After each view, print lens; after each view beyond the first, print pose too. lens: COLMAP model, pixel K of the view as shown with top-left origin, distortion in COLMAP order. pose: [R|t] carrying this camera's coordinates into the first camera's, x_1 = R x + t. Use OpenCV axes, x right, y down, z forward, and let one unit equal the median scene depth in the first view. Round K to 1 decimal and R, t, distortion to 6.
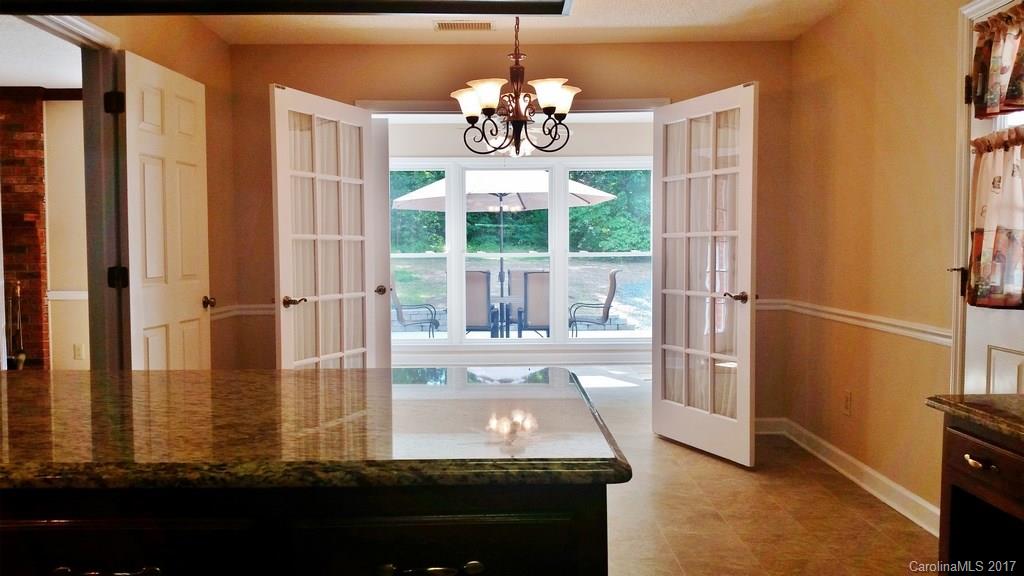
lens RADIAL K [[834.8, 0, 507.6], [0, 834.8, 289.6], [0, 0, 1]] dist [0.075368, -0.129330]
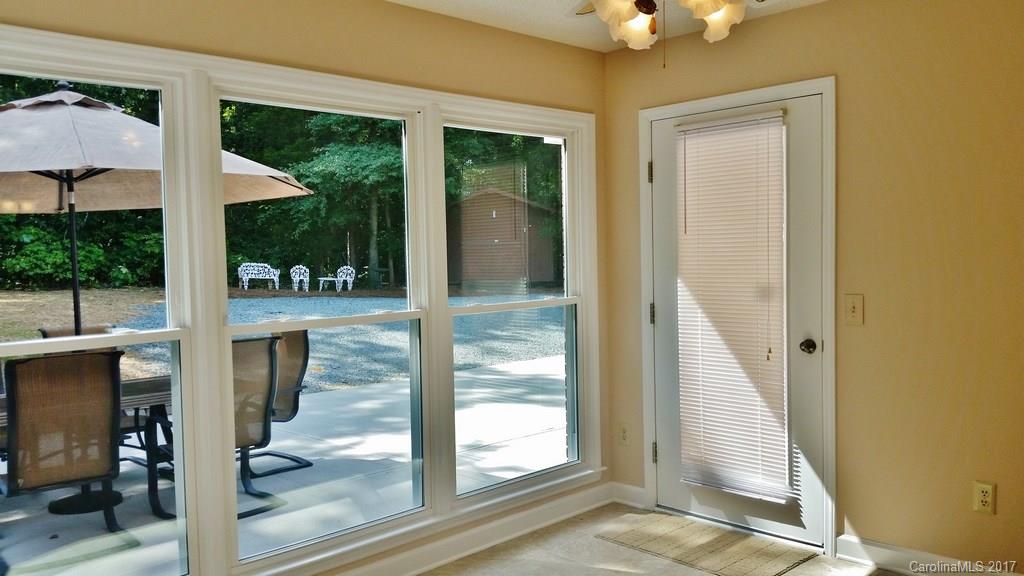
lens RADIAL K [[834.8, 0, 508.1], [0, 834.8, 286.1], [0, 0, 1]] dist [0.075368, -0.129330]
pose [[0.735170, -0.037084, 0.676867, -0.125772], [0.049683, 0.998765, 0.000759, -0.038589], [-0.676059, 0.033071, 0.736105, 0.457588]]
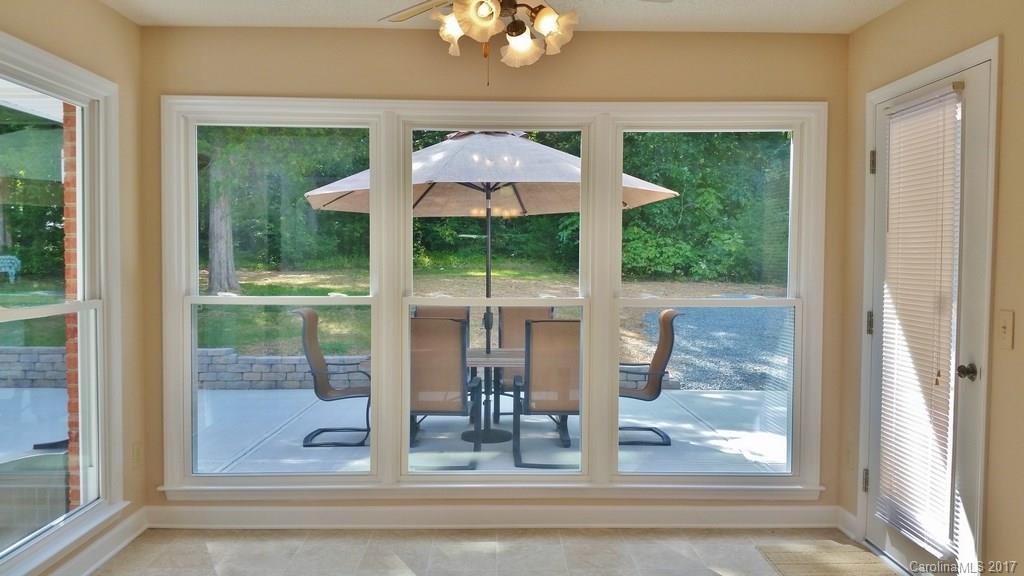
lens RADIAL K [[834.8, 0, 501.1], [0, 834.8, 286.9], [0, 0, 1]] dist [0.075368, -0.129330]
pose [[0.999932, 0.011426, 0.002336, 0.000846], [-0.011396, 0.999857, -0.012530, -0.032487], [-0.002479, 0.012502, 0.999919, 0.373961]]
